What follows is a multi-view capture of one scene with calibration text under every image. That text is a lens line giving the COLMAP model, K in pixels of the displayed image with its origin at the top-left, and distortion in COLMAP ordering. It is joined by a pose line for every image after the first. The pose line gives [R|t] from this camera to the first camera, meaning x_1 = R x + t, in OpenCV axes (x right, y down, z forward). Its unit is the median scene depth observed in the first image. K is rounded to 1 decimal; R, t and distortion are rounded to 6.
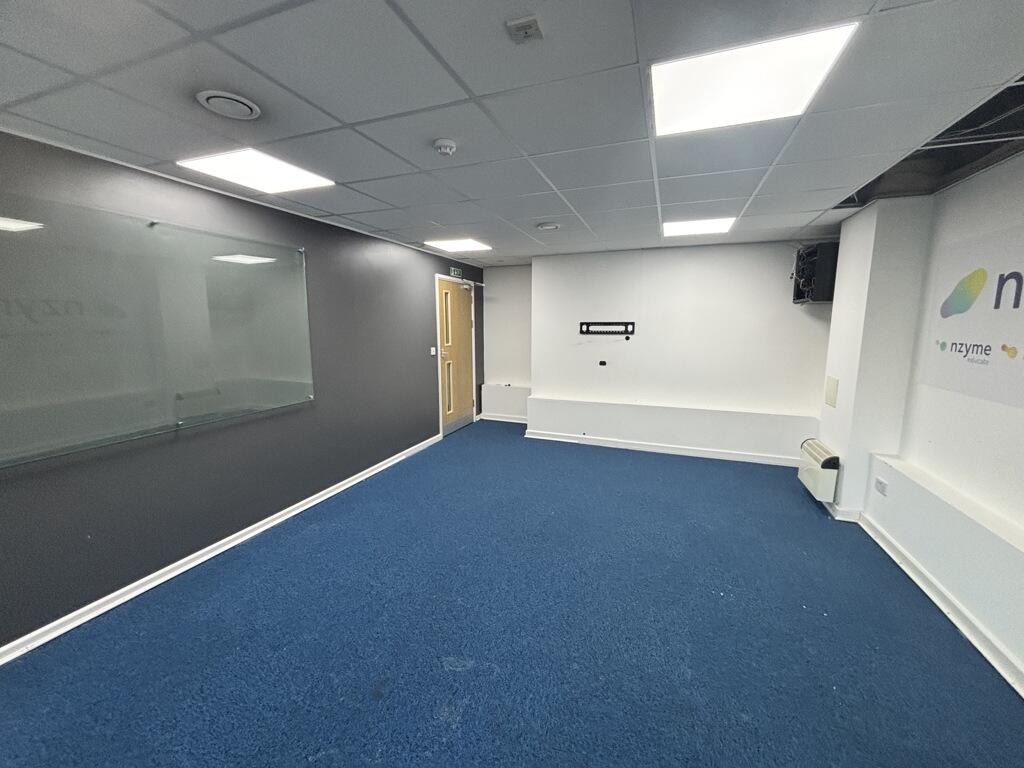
lens RADIAL K [[414.5, 0, 511.7], [0, 414.5, 384.0], [0, 0, 1]] dist [0.000010, -0.000314]
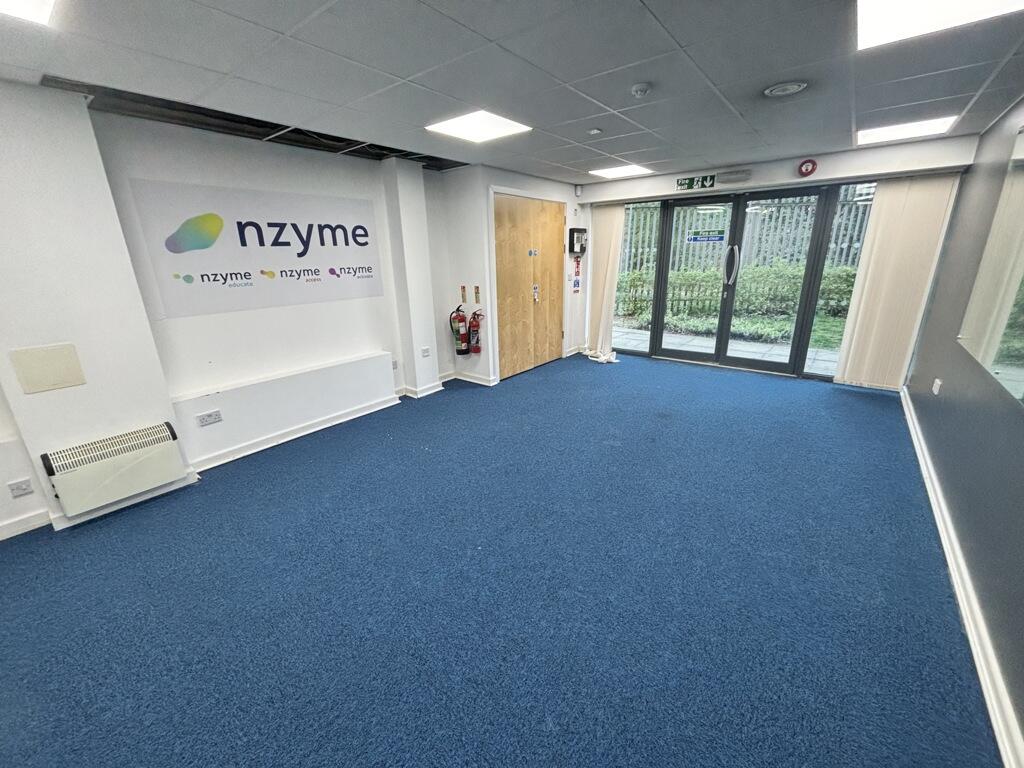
lens RADIAL K [[414.5, 0, 508.4], [0, 414.5, 382.5], [0, 0, 1]] dist [0.000010, -0.000314]
pose [[-0.951482, -0.072132, 0.299130, -0.167197], [0.068389, 0.898248, 0.434135, -0.289980], [-0.300008, 0.433529, -0.849734, 1.961143]]
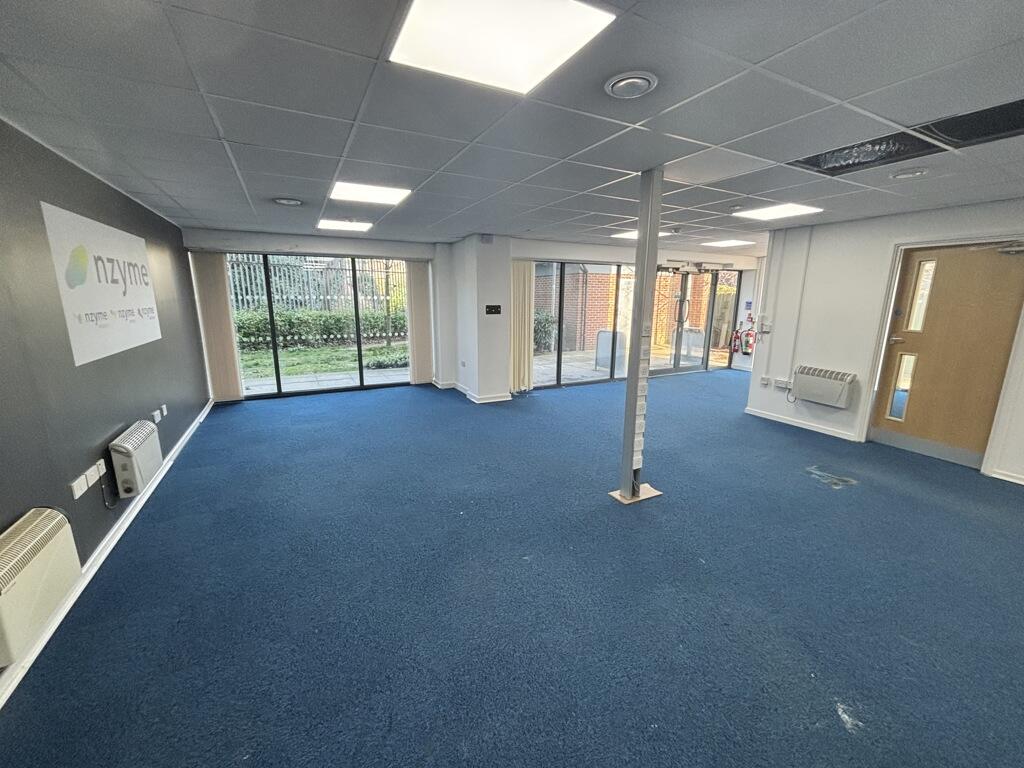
lens RADIAL K [[414.5, 0, 509.6], [0, 414.5, 383.7], [0, 0, 1]] dist [0.000010, -0.000314]
pose [[-0.663149, 0.160256, -0.731130, 1.190205], [-0.111873, 0.944616, 0.308520, -0.380548], [0.740080, 0.286388, -0.608493, 2.522911]]
